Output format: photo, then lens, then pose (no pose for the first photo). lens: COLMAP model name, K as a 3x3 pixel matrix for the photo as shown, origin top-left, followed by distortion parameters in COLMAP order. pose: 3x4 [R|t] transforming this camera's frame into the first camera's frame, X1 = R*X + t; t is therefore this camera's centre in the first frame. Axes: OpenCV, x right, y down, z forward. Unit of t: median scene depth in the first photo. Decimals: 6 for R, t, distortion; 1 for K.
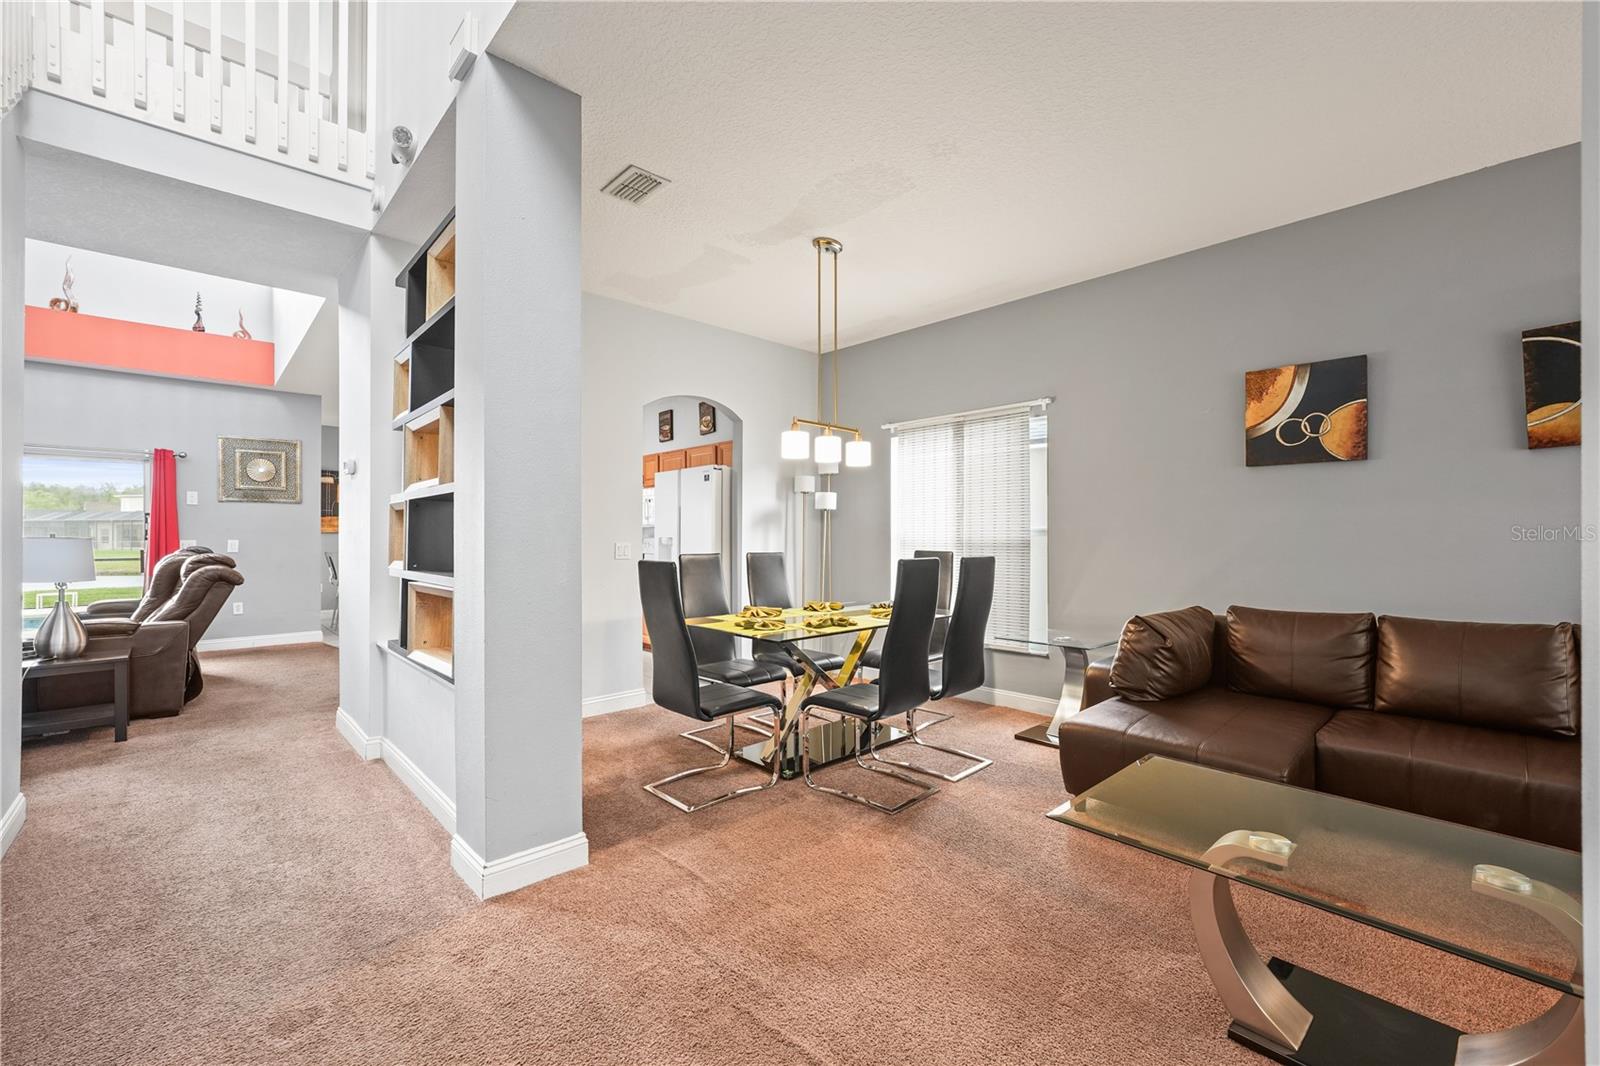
lens RADIAL K [[656.2, 0, 800.0], [0, 656.2, 533.0], [0, 0, 1]] dist [-0.002230, -0.000050]
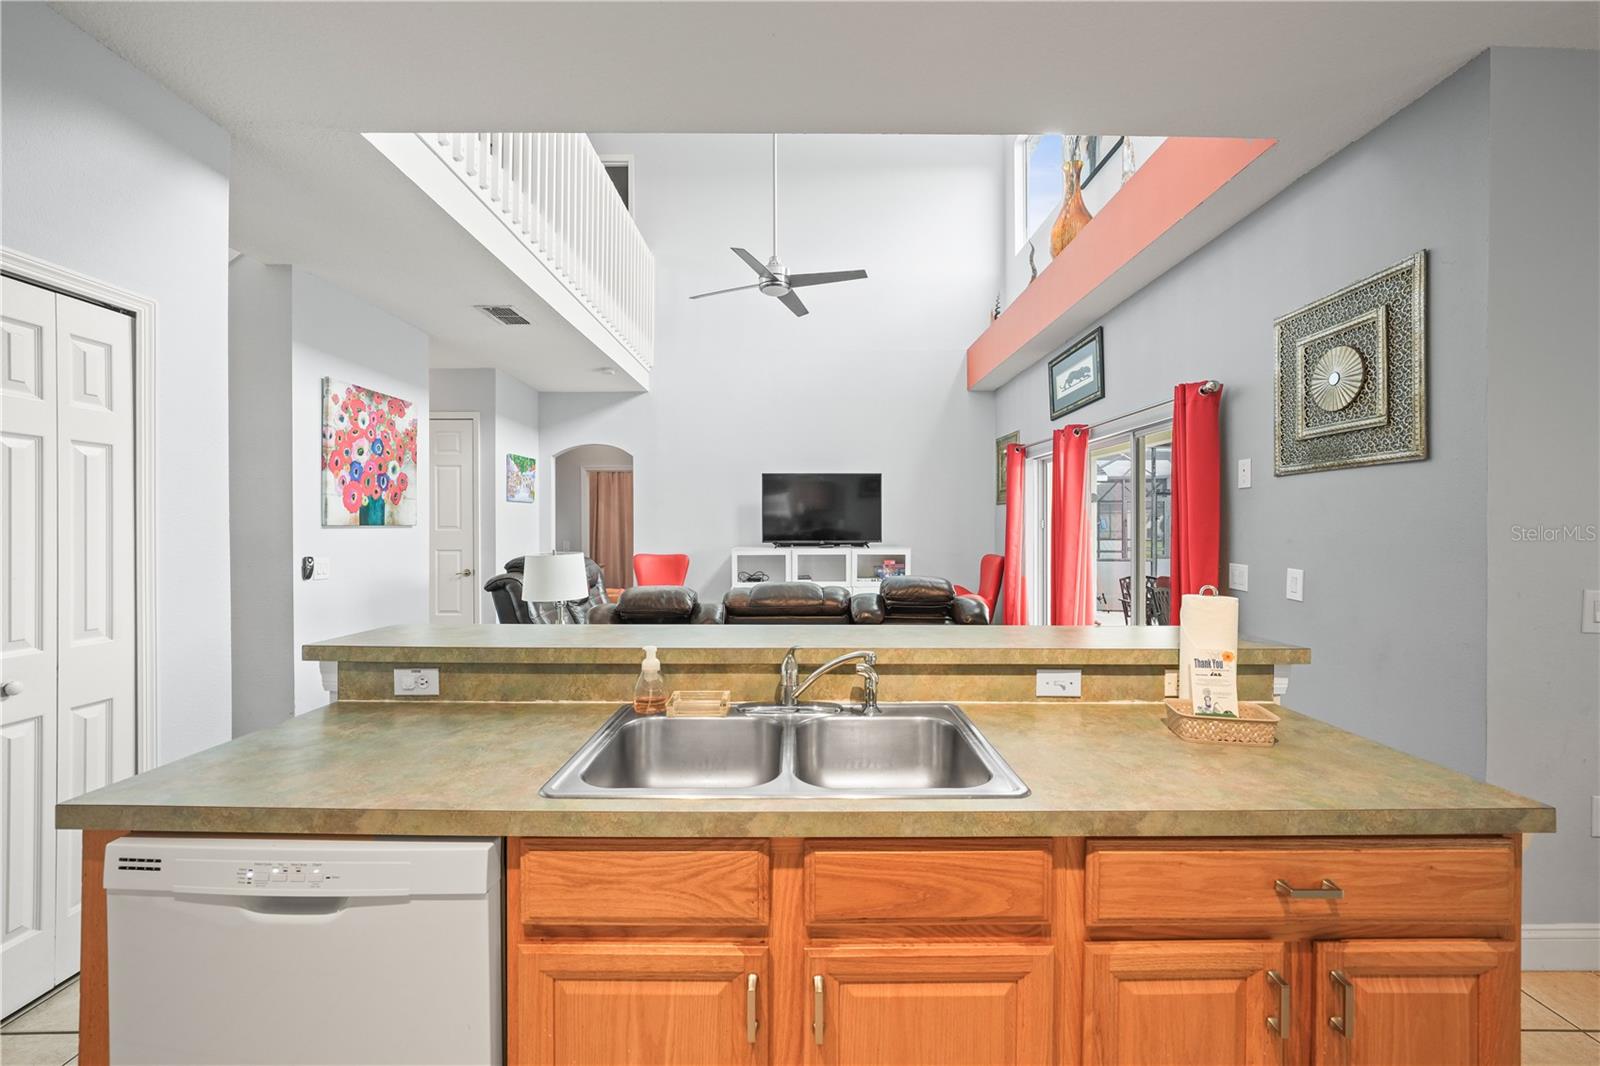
lens RADIAL K [[640.6, 0, 804.3], [0, 640.6, 527.0], [0, 0, 1]] dist [-0.011093, 0.000318]
pose [[-0.678672, 0.002406, -0.734438, -0.368259], [0.004220, 0.999991, -0.000624, -0.015637], [0.734429, -0.003522, -0.678676, 1.025240]]
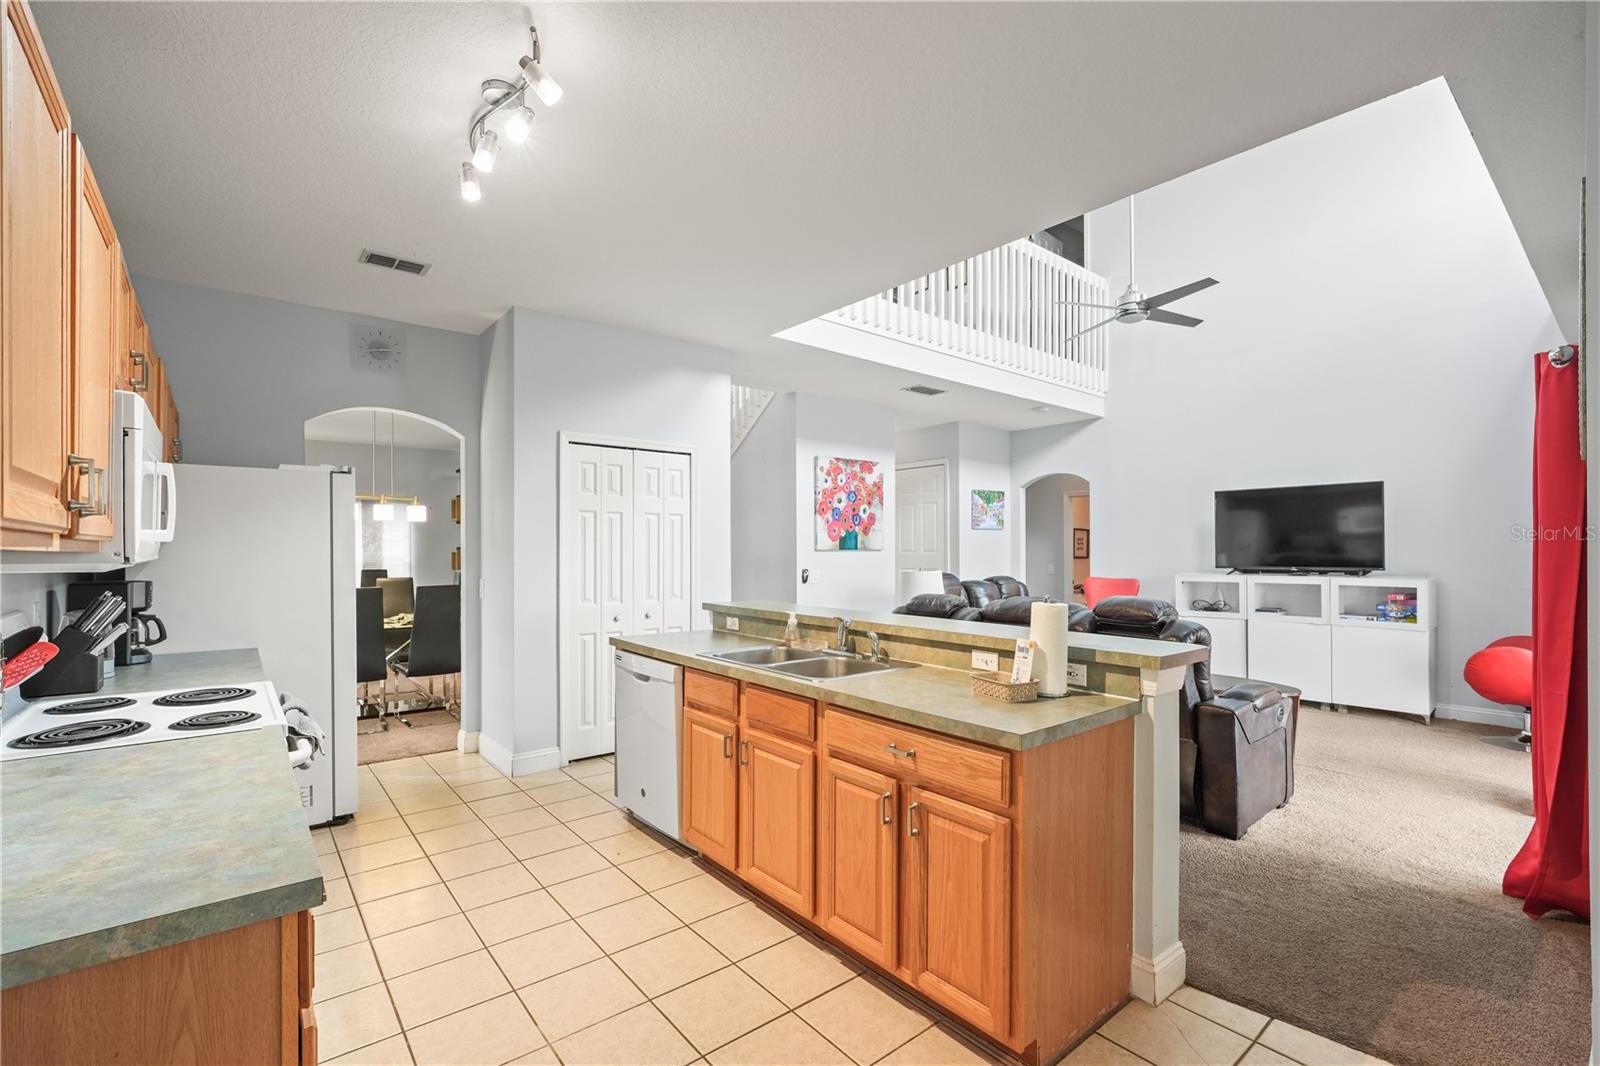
lens RADIAL K [[705.8, 0, 800.4], [0, 705.8, 550.3], [0, 0, 1]] dist [-0.011667, 0.000520]
pose [[-0.997686, 0.002061, 0.067965, -0.530613], [0.001789, 0.999990, -0.004055, -0.014362], [-0.067972, -0.003924, -0.997679, 1.304305]]
